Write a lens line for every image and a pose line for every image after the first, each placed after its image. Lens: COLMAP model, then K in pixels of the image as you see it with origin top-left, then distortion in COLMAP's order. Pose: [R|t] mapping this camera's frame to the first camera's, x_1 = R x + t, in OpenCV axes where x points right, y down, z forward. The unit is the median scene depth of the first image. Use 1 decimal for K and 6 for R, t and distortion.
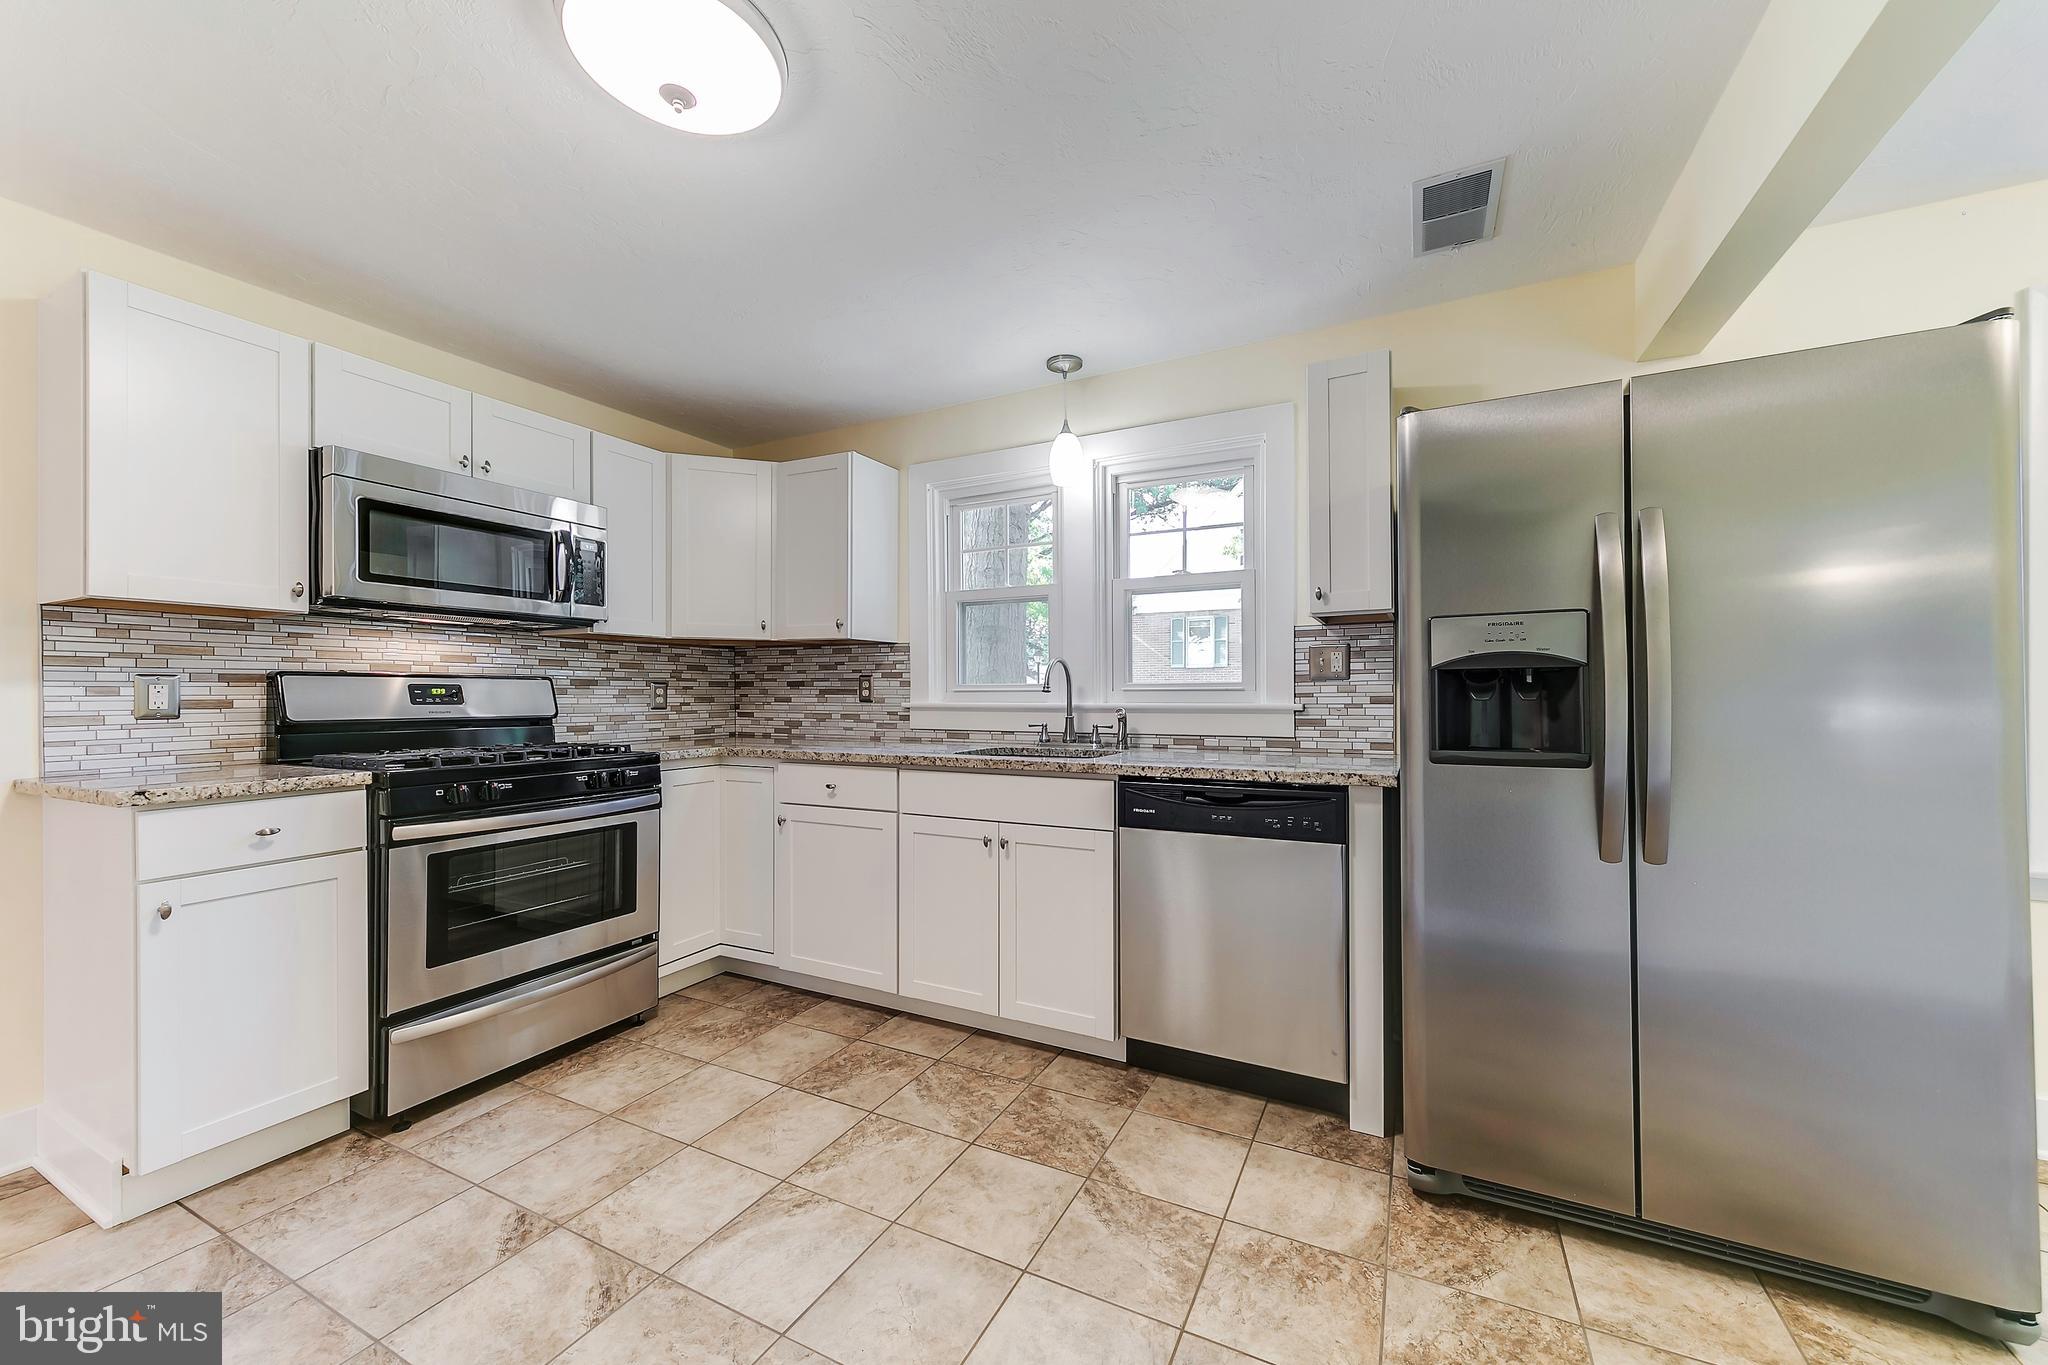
lens RADIAL K [[716.7, 0, 1067.1], [0, 716.7, 688.1], [0, 0, 1]] dist [0.007197, 0.000114]
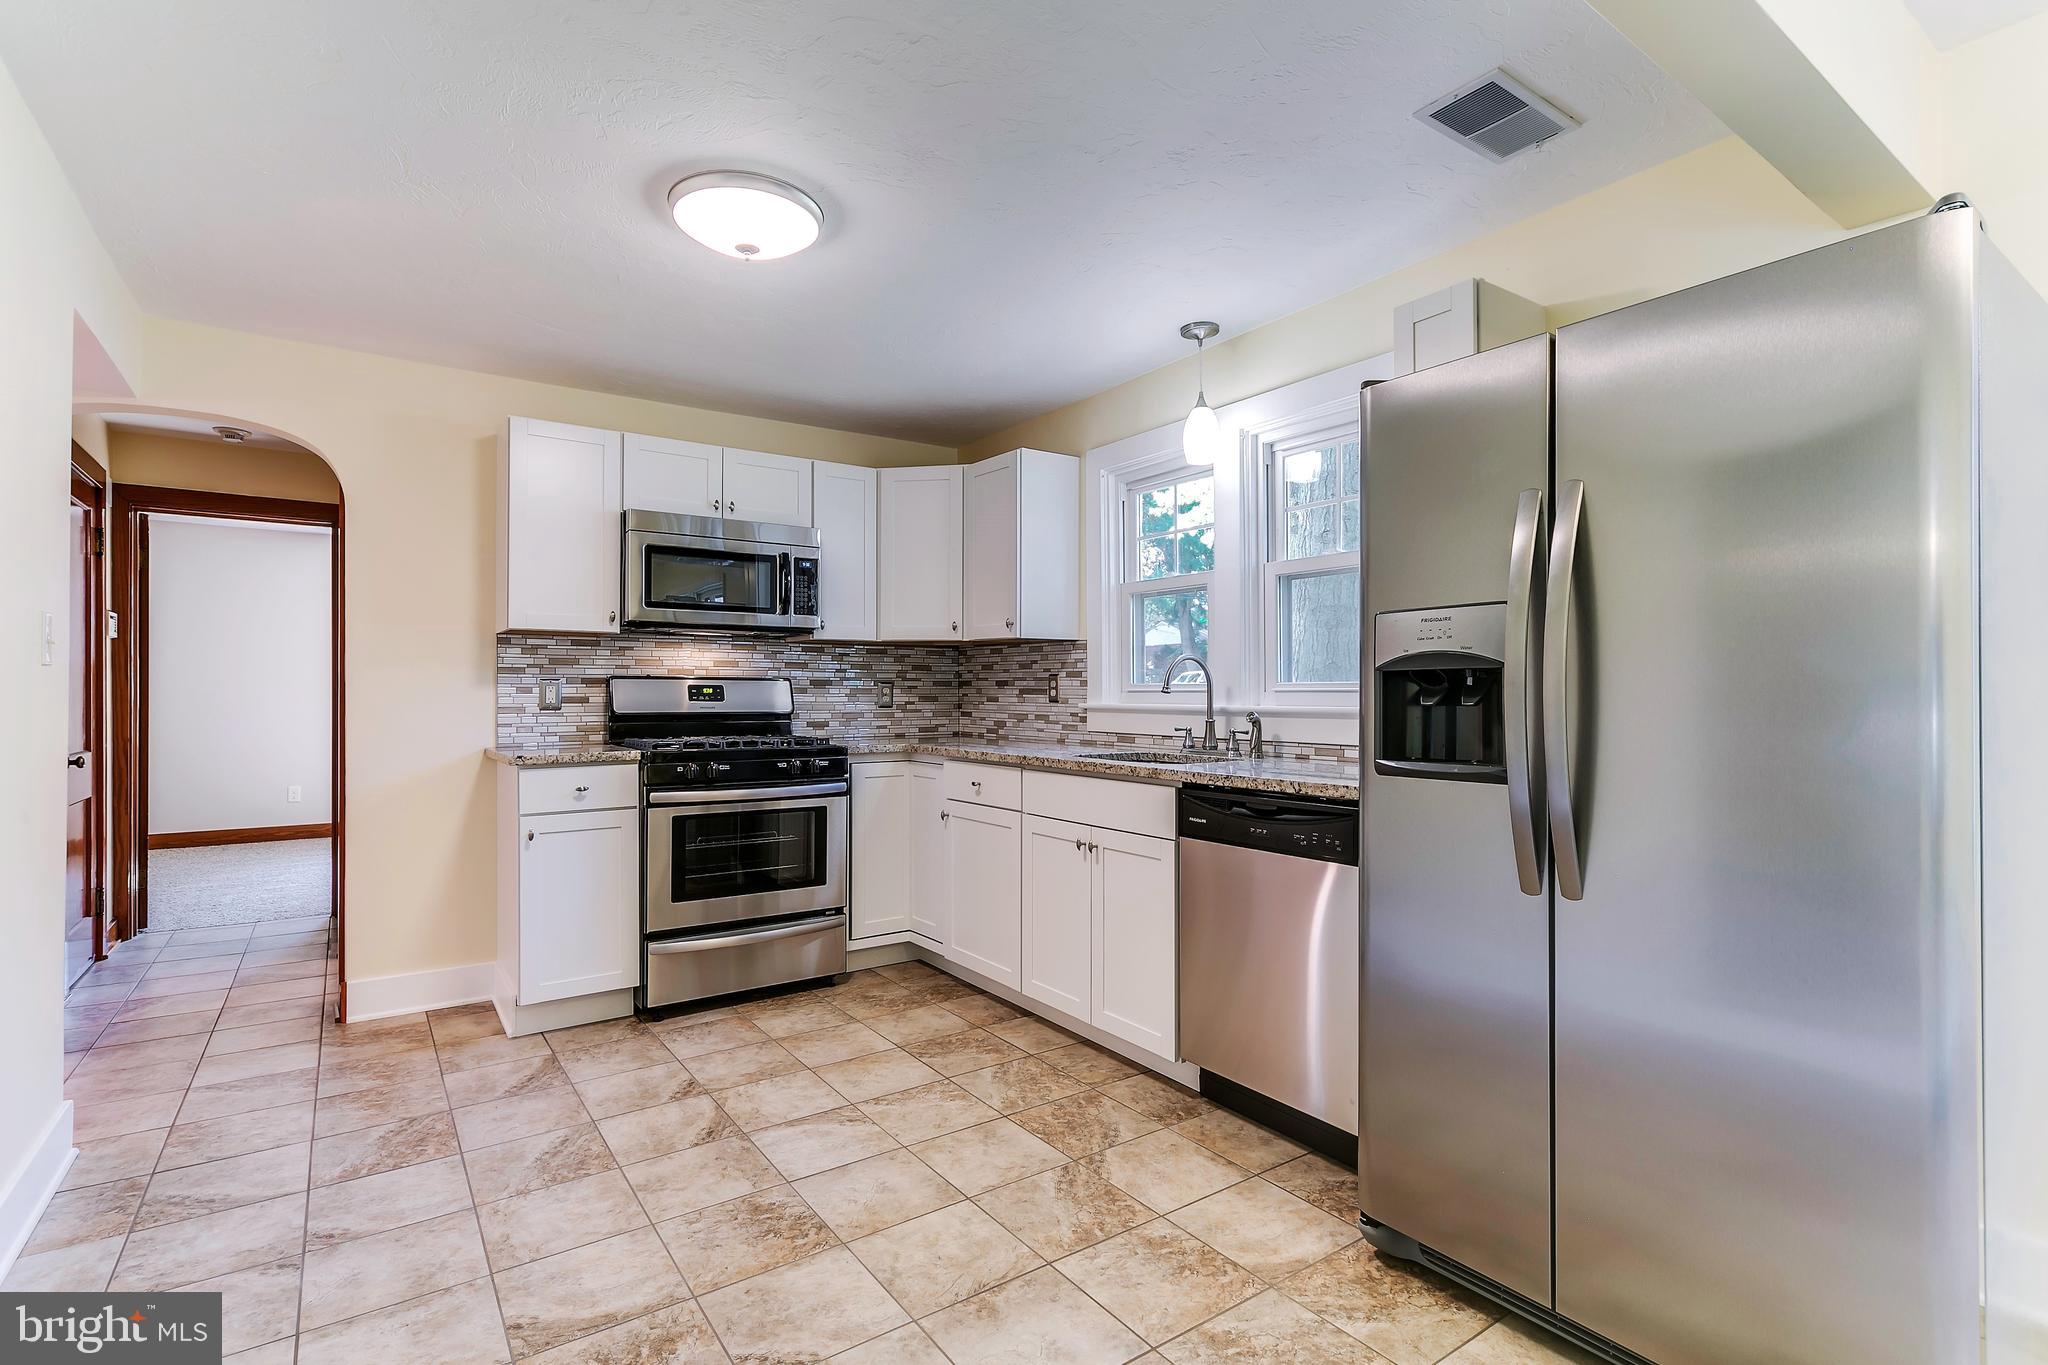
lens RADIAL K [[990.5, 0, 1082.5], [0, 990.5, 677.2], [0, 0, 1]] dist [0.012140, -0.001193]
pose [[0.876584, -0.004297, -0.481230, 0.590329], [0.001119, 0.999976, -0.006891, -0.007212], [0.481247, 0.005502, 0.876568, -0.209140]]
